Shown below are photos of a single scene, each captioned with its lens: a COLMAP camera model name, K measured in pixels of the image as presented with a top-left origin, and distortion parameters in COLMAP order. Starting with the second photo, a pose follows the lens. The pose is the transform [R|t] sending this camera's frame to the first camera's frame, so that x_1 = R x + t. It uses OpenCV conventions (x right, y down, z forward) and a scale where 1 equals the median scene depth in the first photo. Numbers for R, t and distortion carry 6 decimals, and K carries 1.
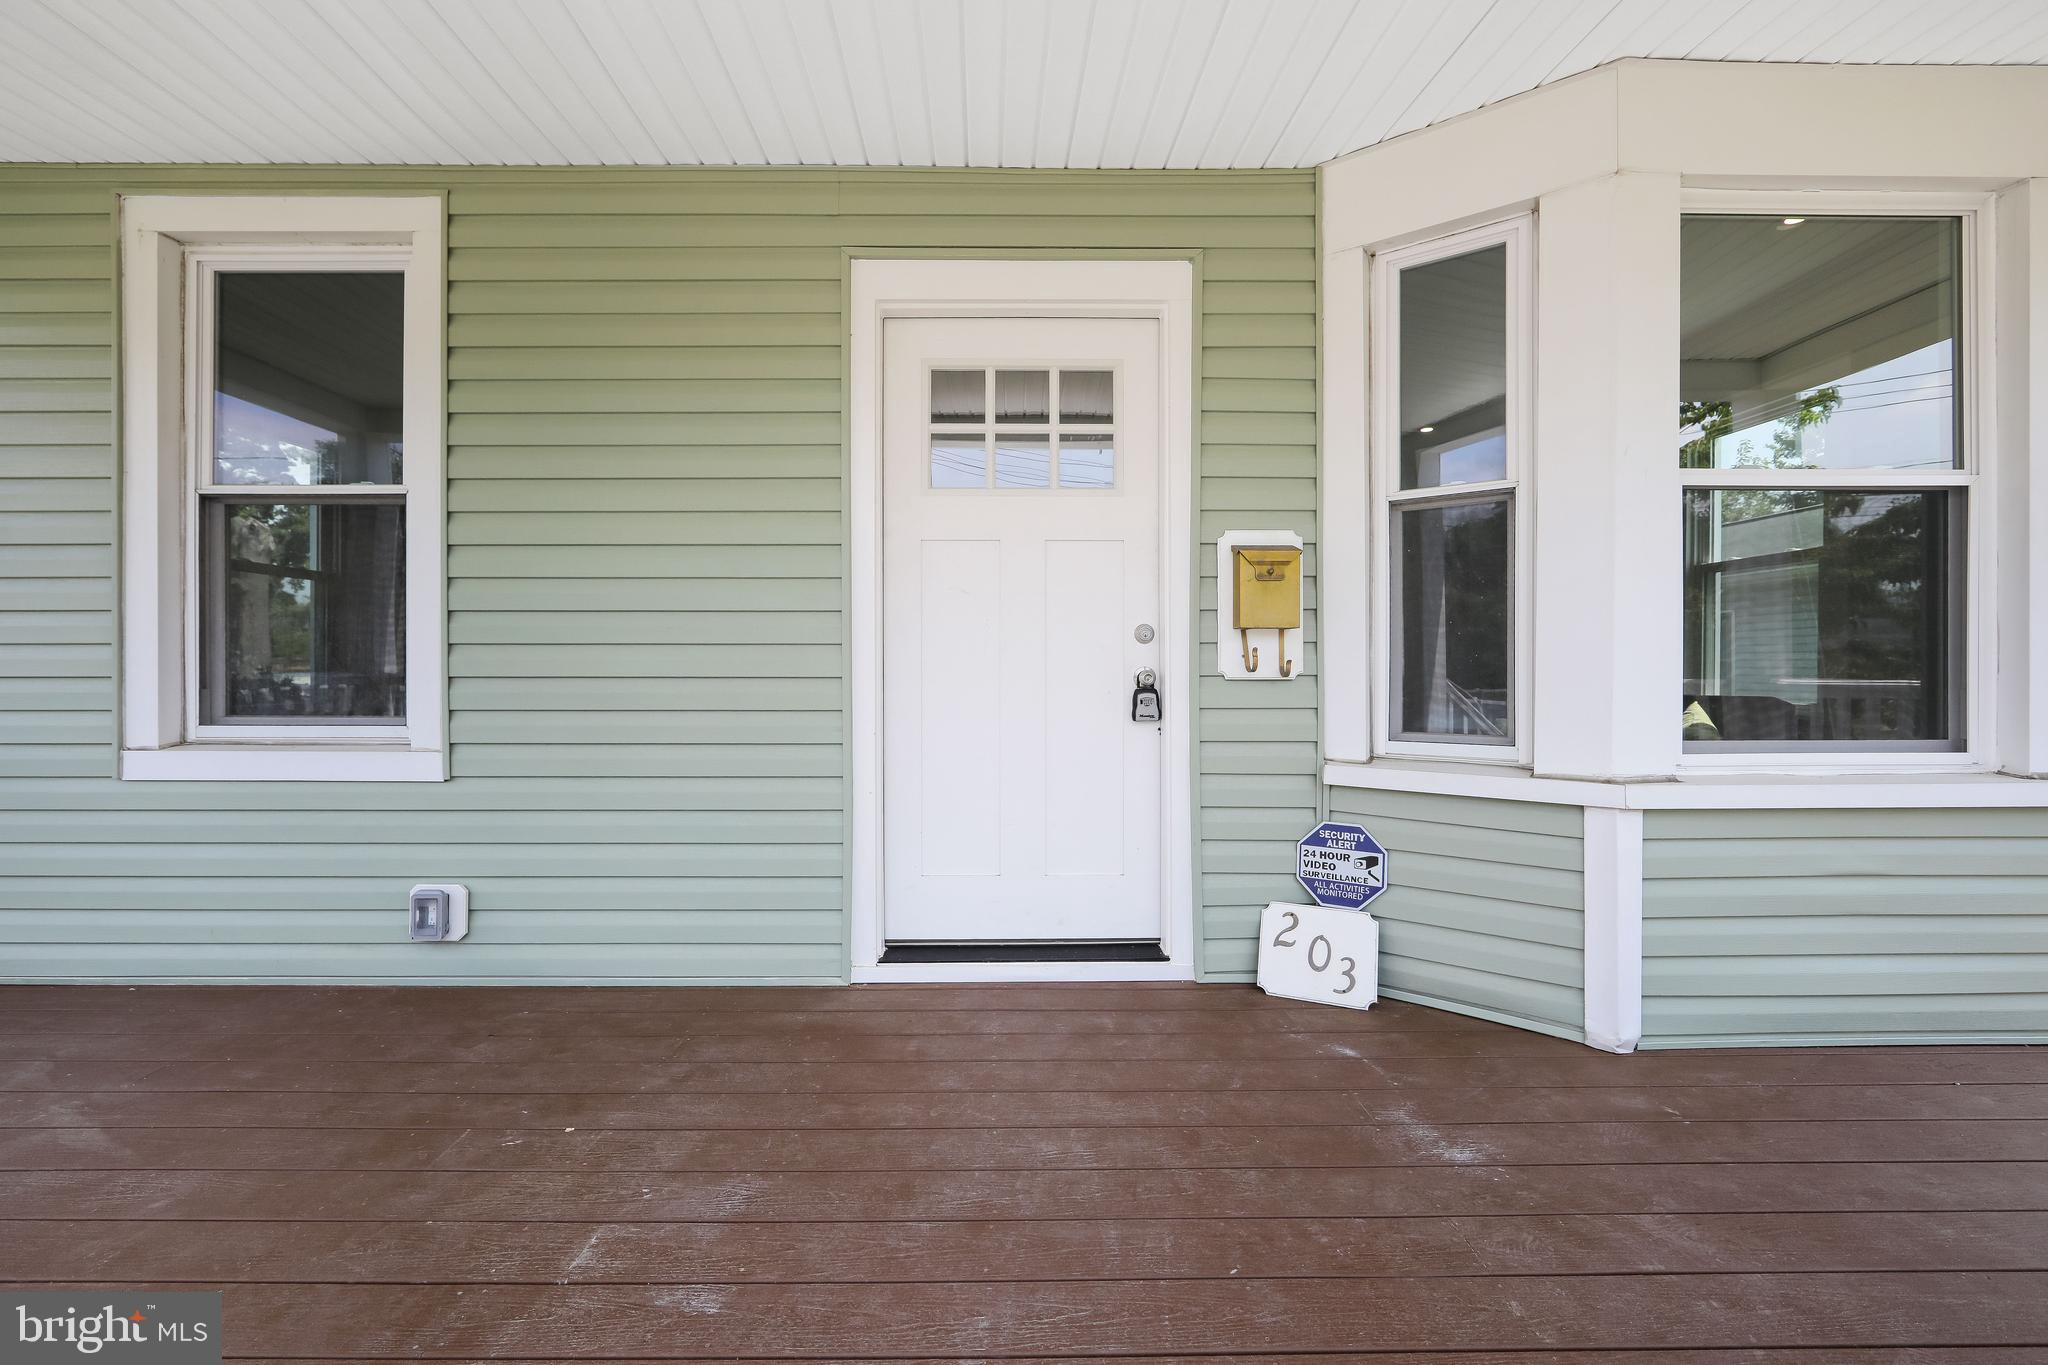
lens RADIAL K [[810.4, 0, 1021.2], [0, 810.4, 674.3], [0, 0, 1]] dist [-0.009766, 0.001758]
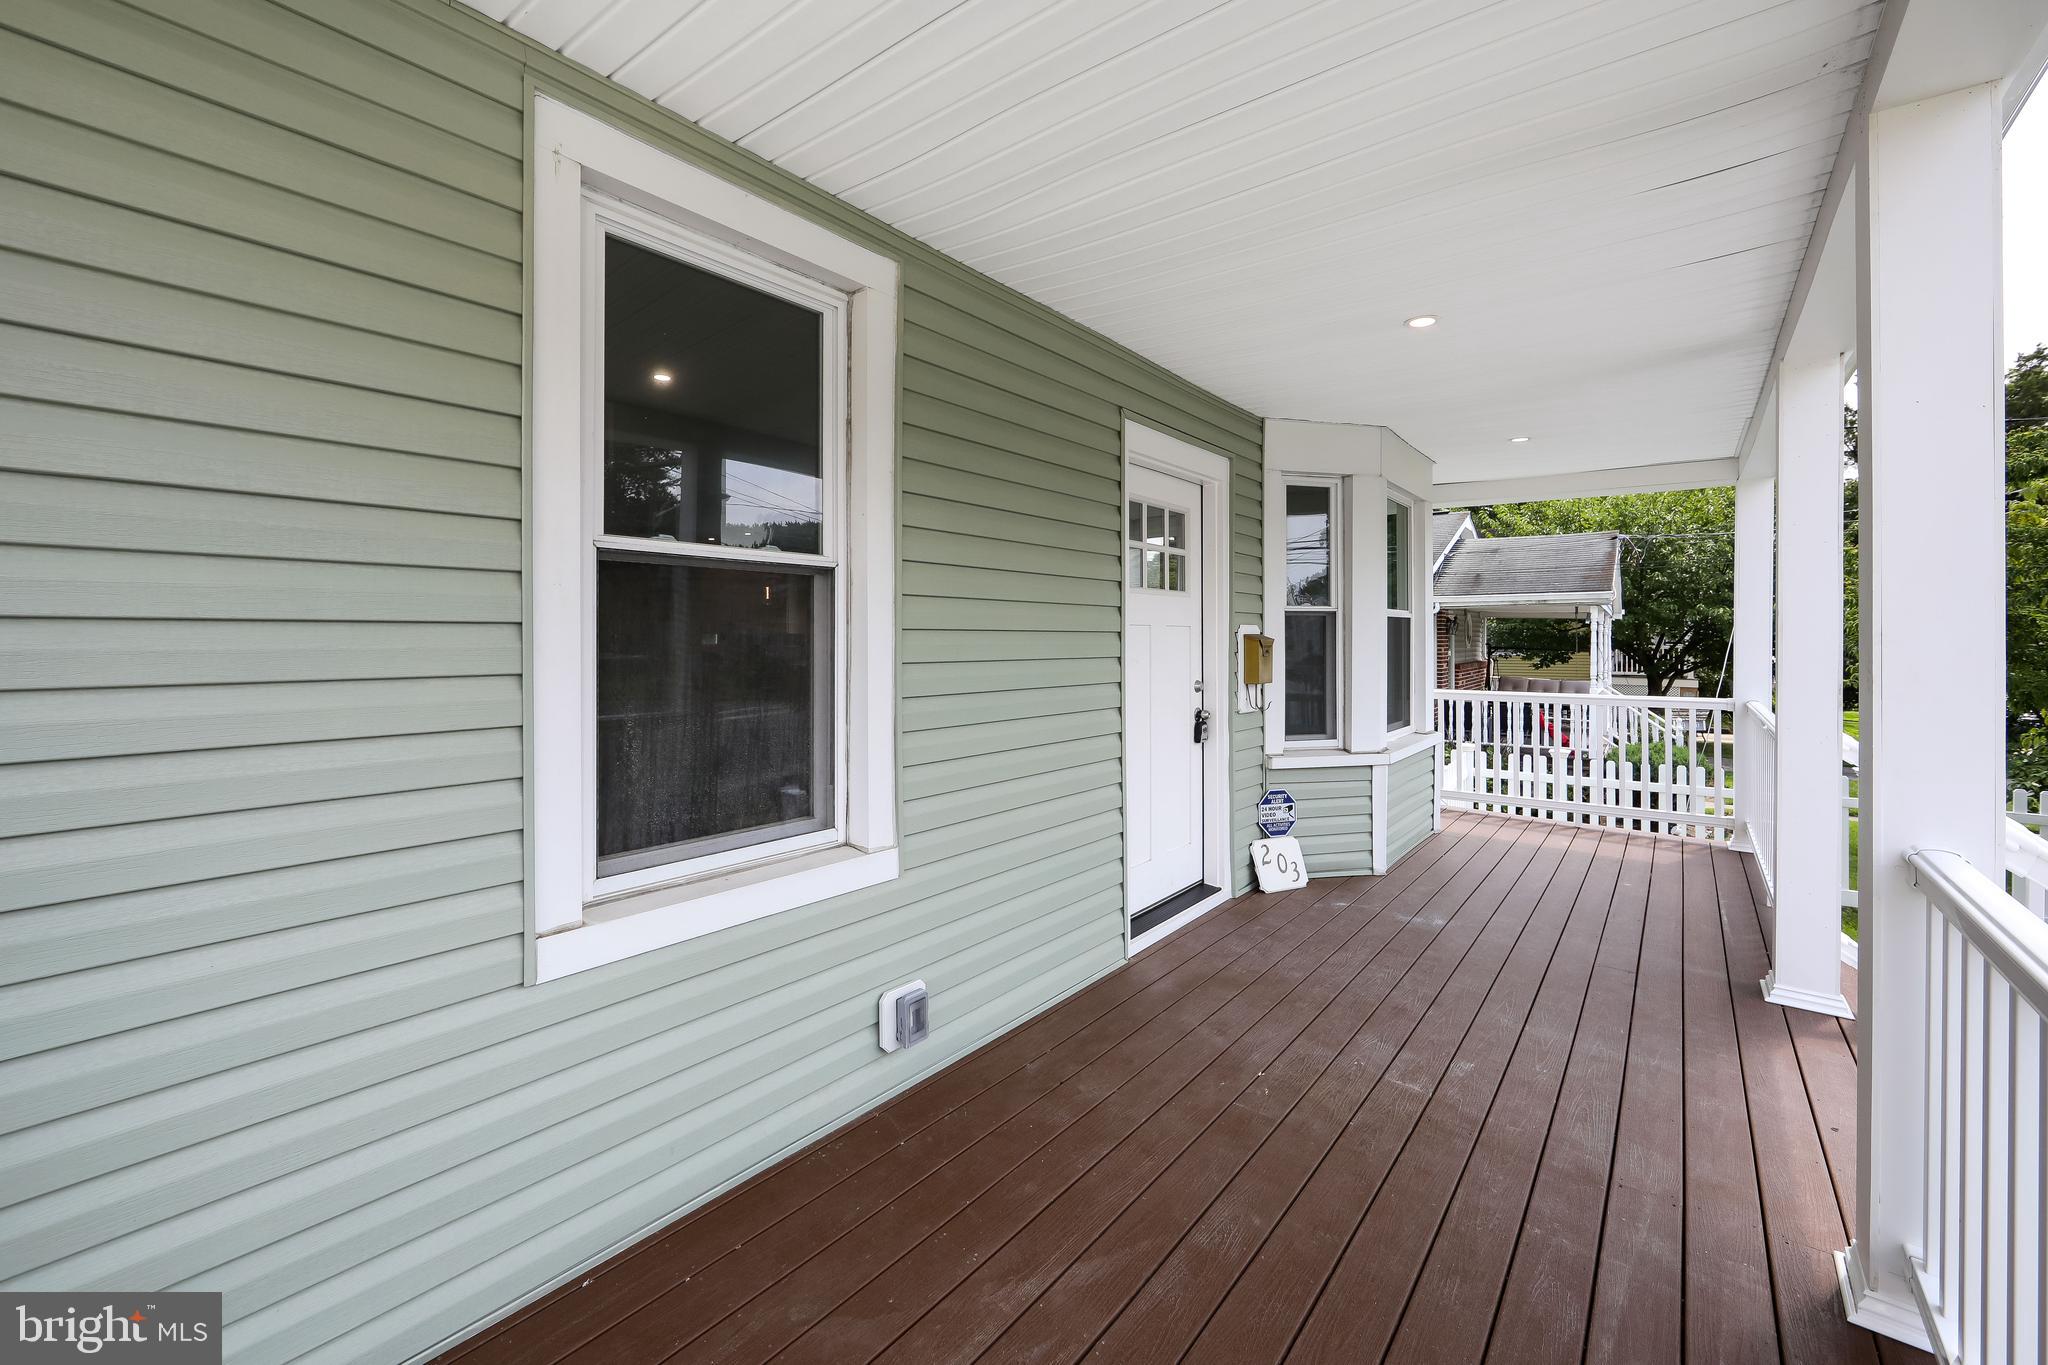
lens RADIAL K [[810.4, 0, 1003.6], [0, 810.4, 643.4], [0, 0, 1]] dist [-0.009766, 0.001758]
pose [[0.652705, -0.002874, 0.757607, -1.419949], [0.003444, 0.999994, 0.000826, -0.150826], [-0.757604, 0.002070, 0.652711, 0.294320]]
